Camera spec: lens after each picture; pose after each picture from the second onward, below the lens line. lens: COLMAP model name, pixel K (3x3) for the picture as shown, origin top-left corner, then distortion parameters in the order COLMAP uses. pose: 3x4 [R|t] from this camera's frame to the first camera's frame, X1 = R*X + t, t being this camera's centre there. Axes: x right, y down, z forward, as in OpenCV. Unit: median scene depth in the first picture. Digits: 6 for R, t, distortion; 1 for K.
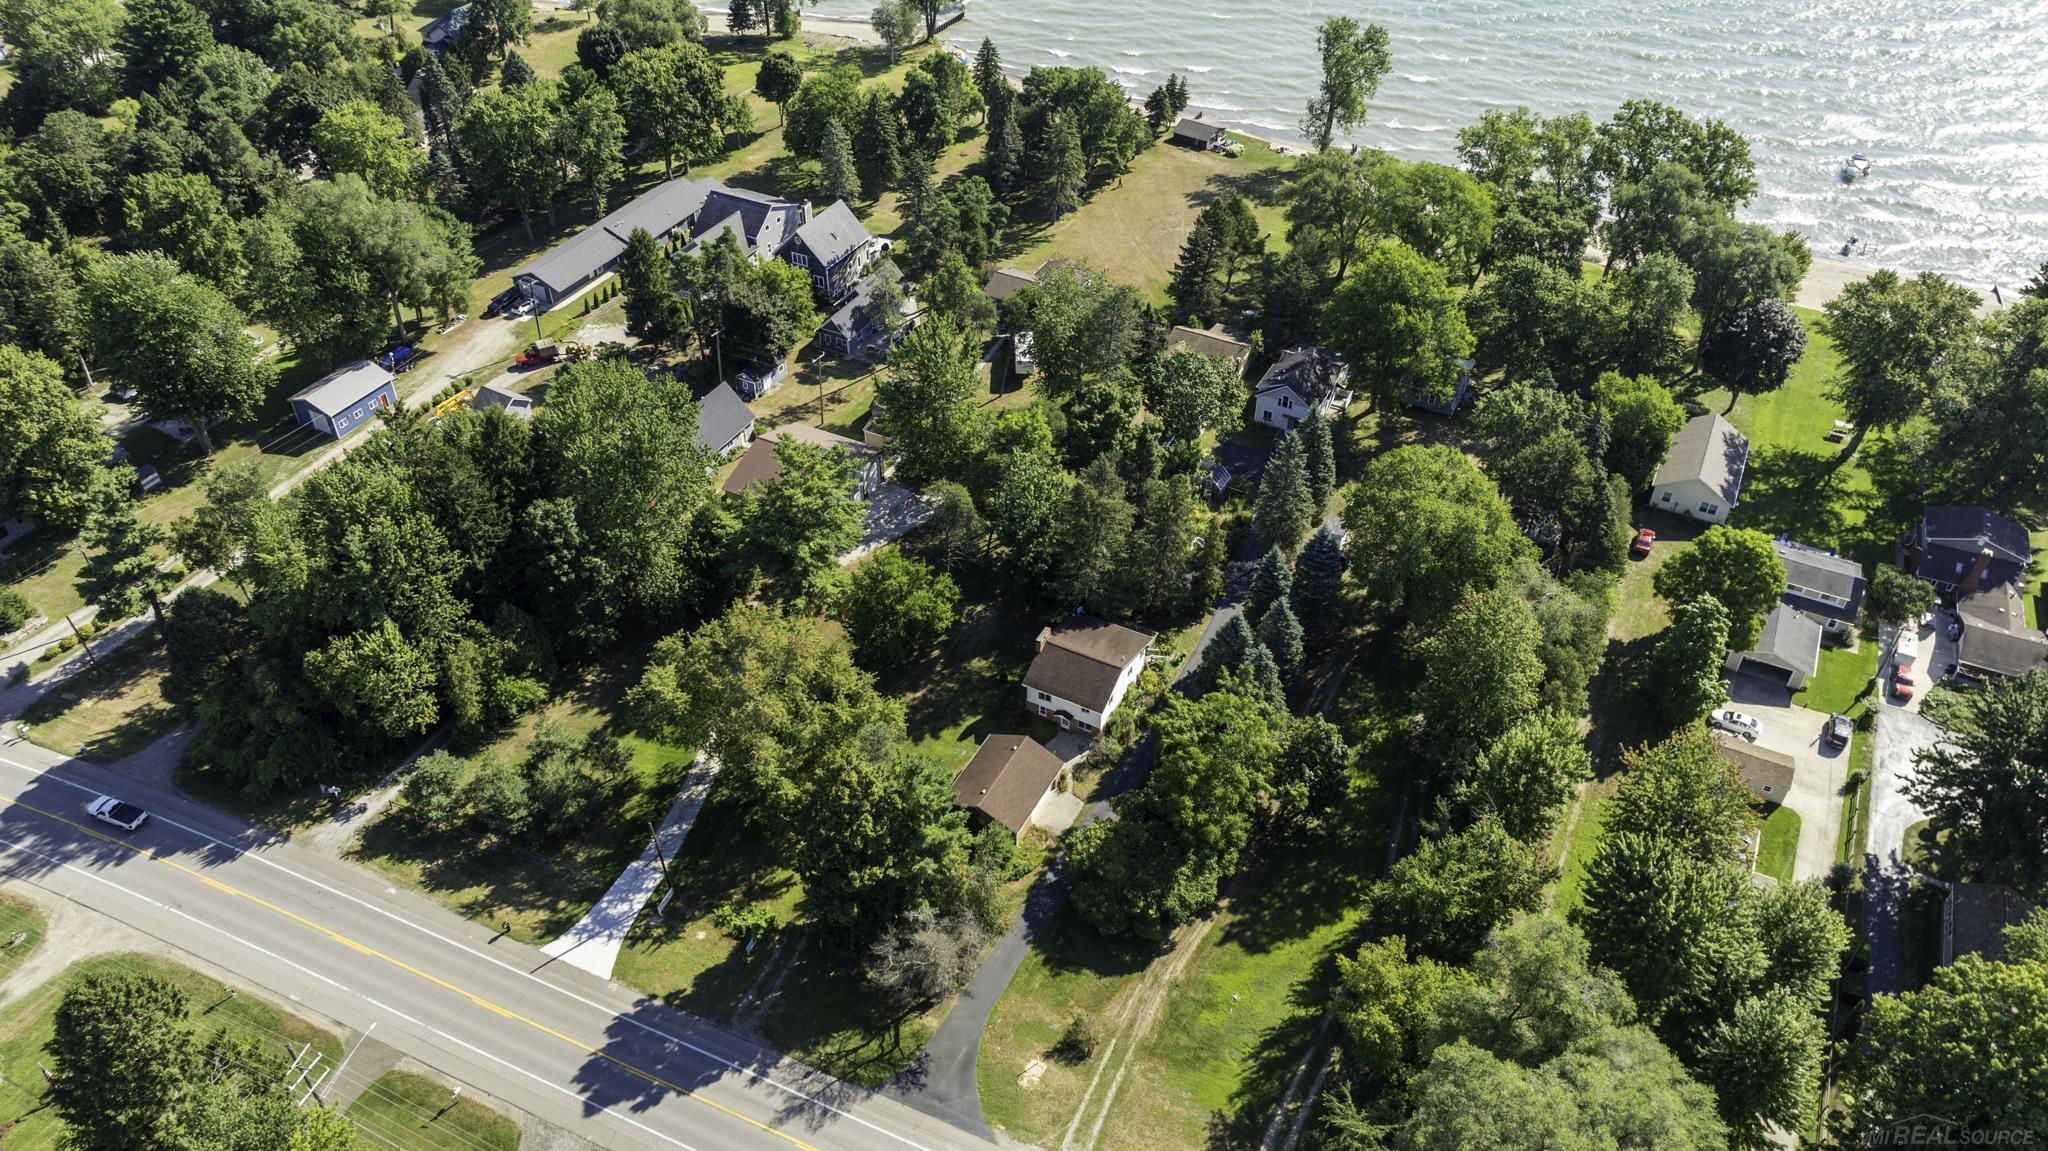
lens RADIAL K [[1452.3, 0, 1022.5], [0, 1452.3, 568.8], [0, 0, 1]] dist [-0.027530, 0.018624]
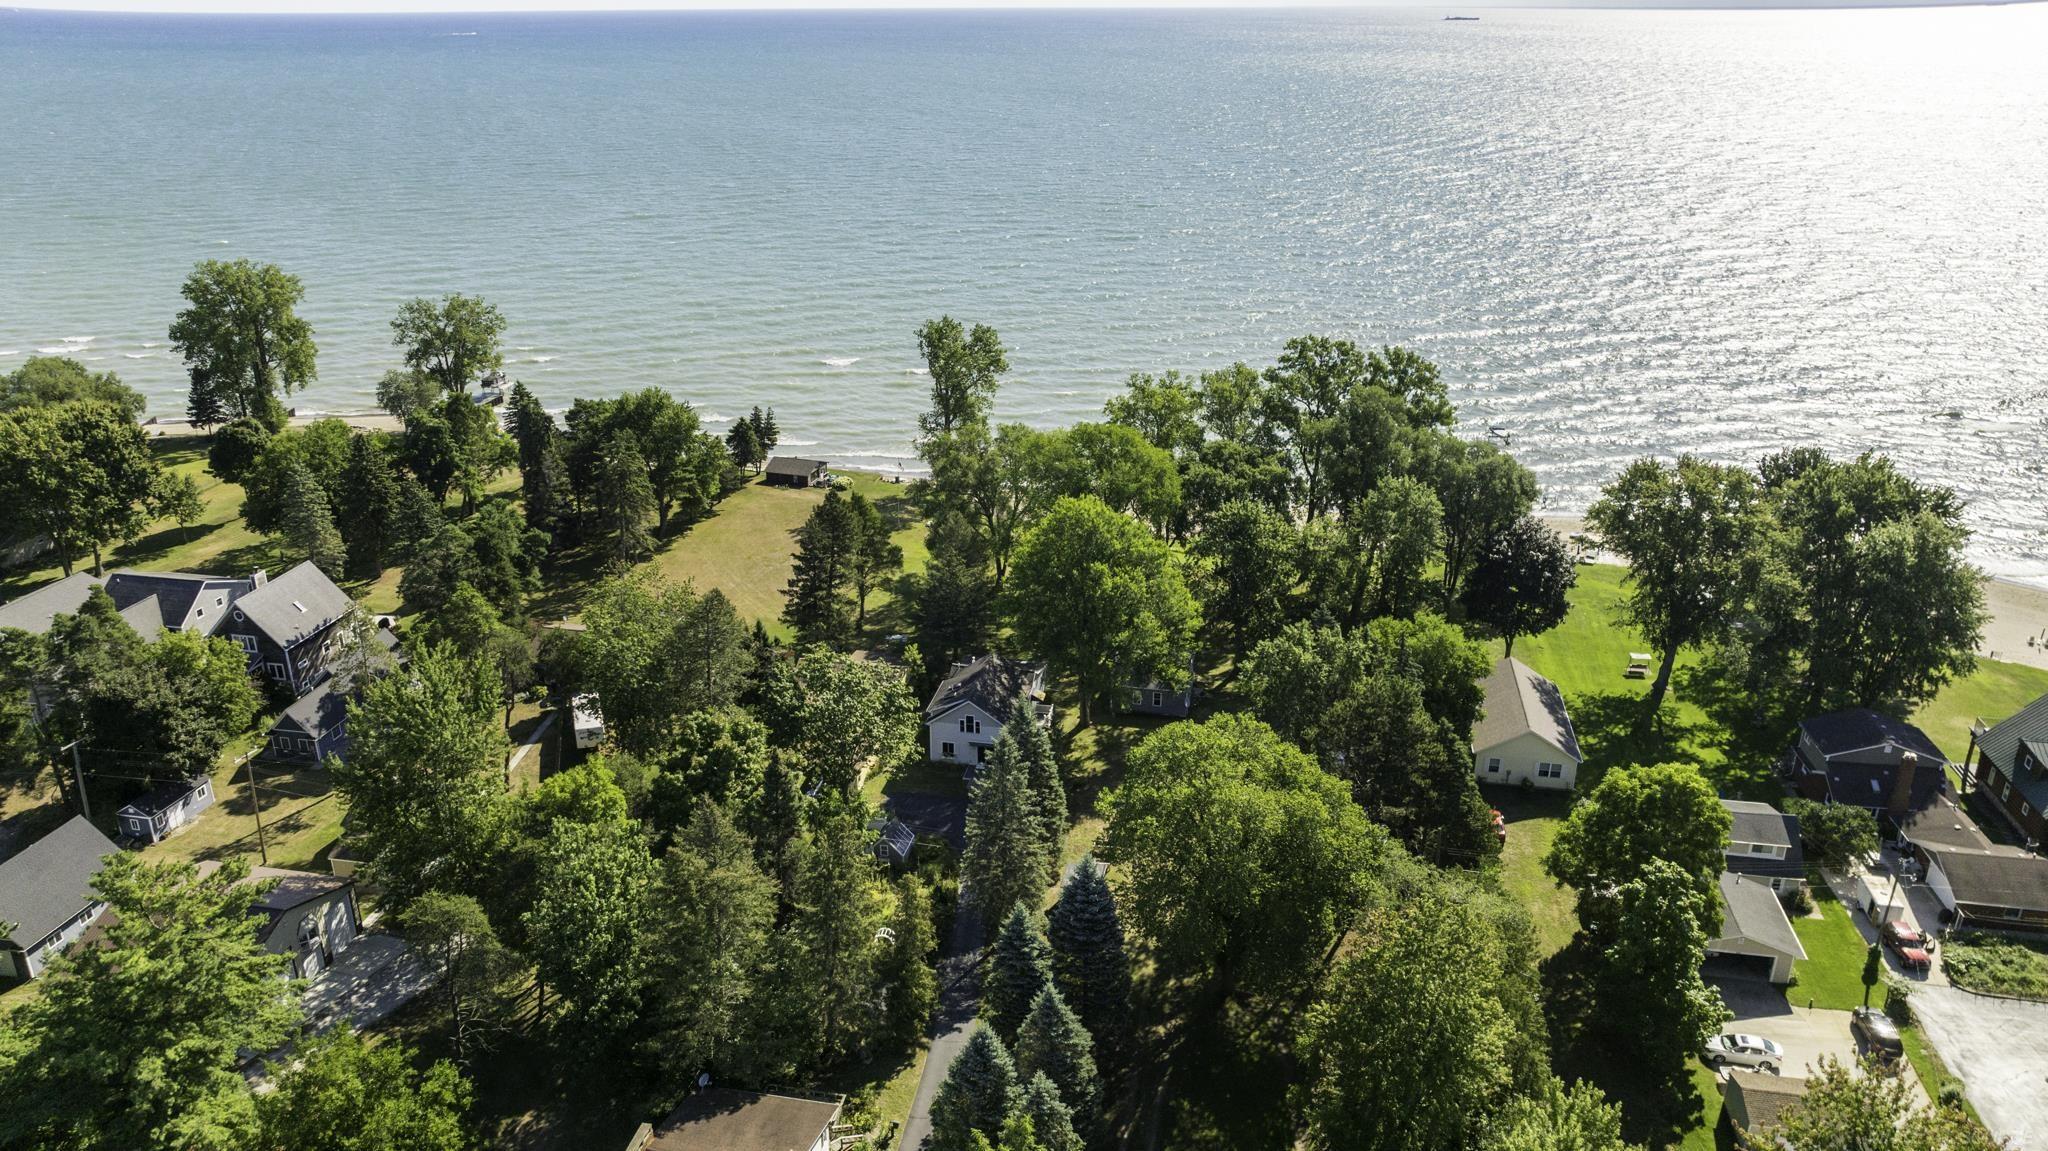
lens RADIAL K [[1452.3, 0, 1021.1], [0, 1452.3, 555.4], [0, 0, 1]] dist [-0.027530, 0.018624]
pose [[0.957435, -0.108394, 0.267525, 0.028778], [0.188313, 0.936974, -0.294309, 0.025052], [-0.218762, 0.332160, 0.917503, 0.376925]]
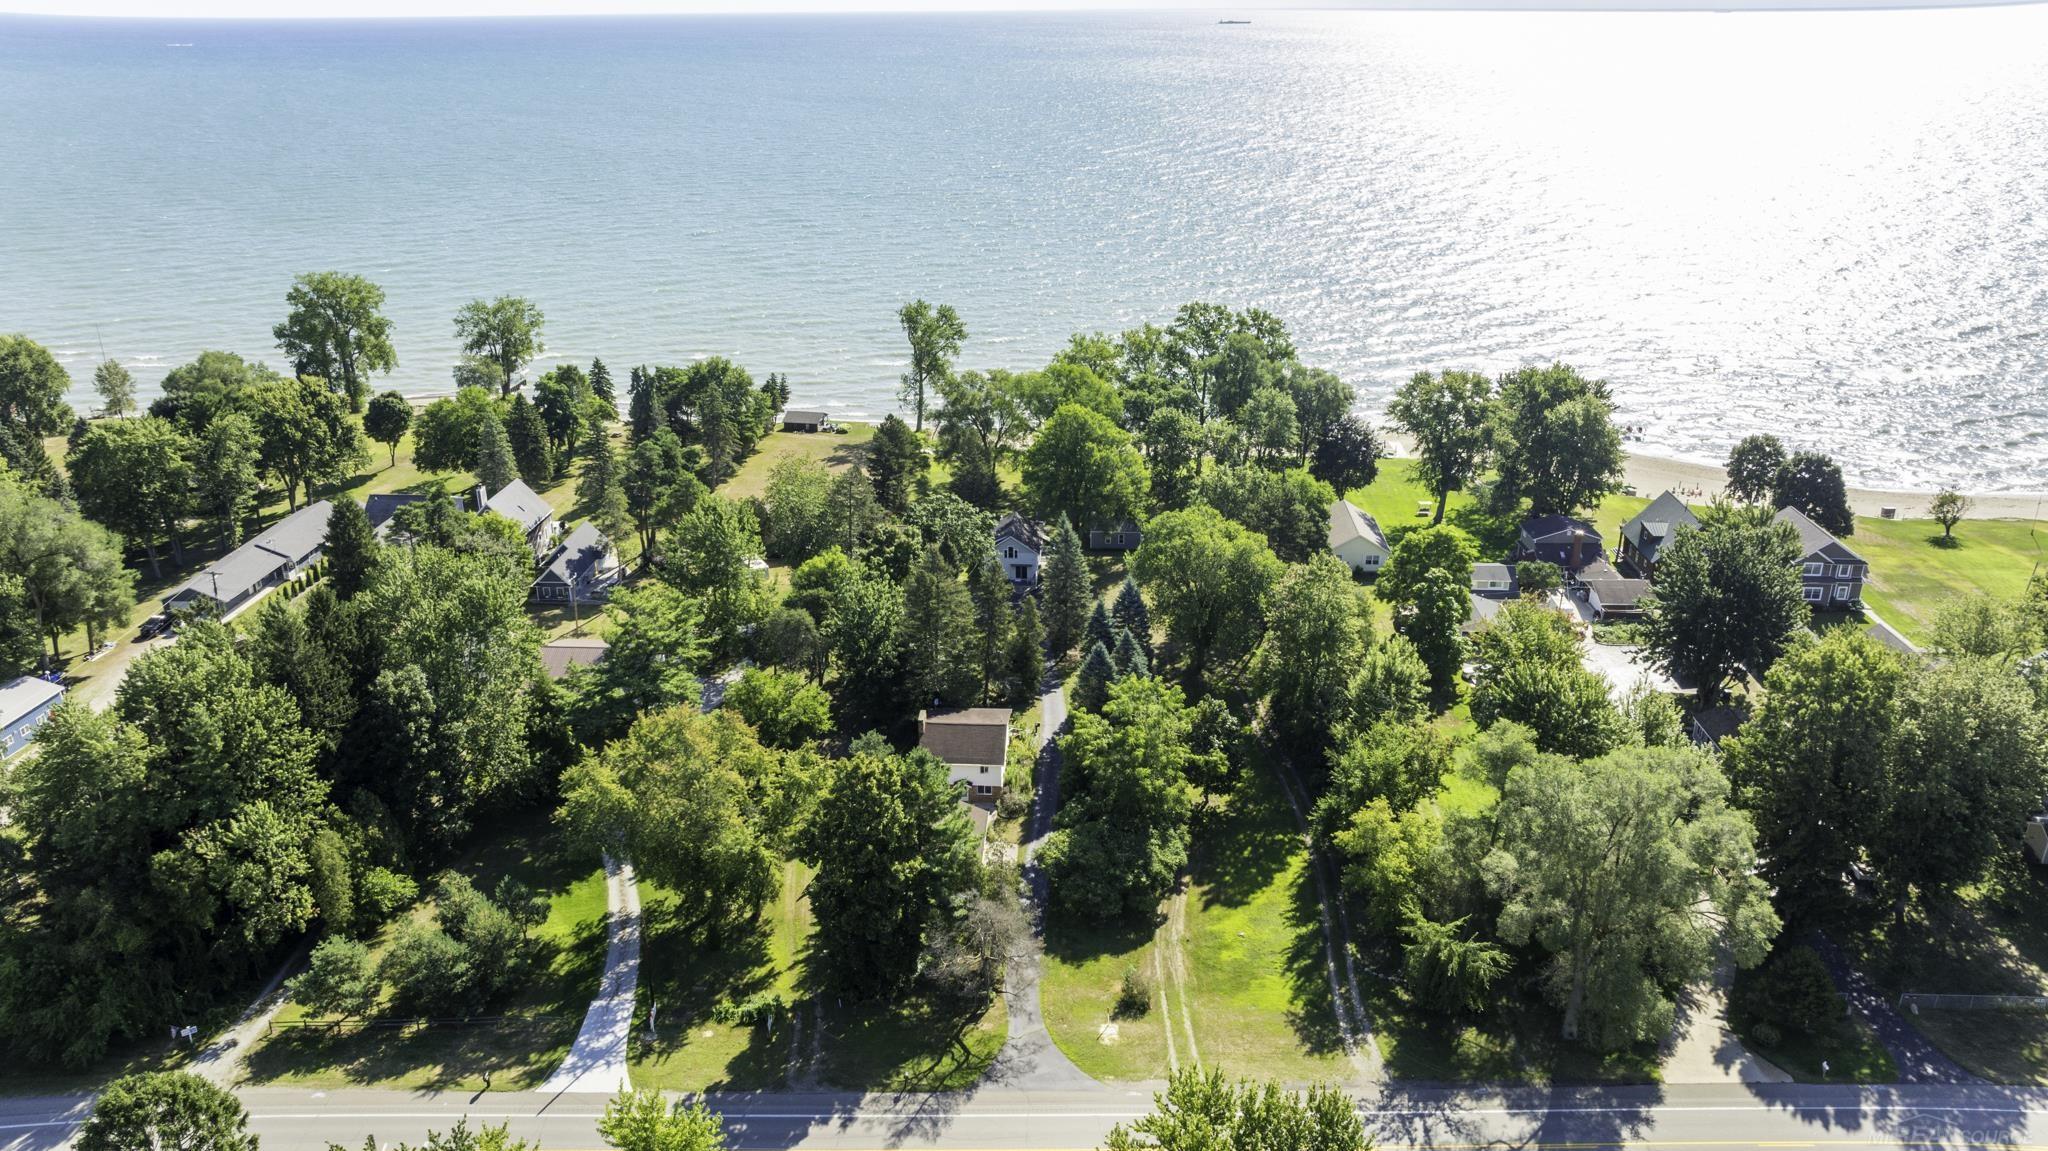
lens RADIAL K [[1452.3, 0, 1027.0], [0, 1452.3, 564.5], [0, 0, 1]] dist [-0.027530, 0.018624]
pose [[0.909146, -0.157236, 0.385657, -0.280215], [0.271144, 0.926330, -0.261522, 0.221003], [-0.316125, 0.342331, 0.884802, 0.029455]]
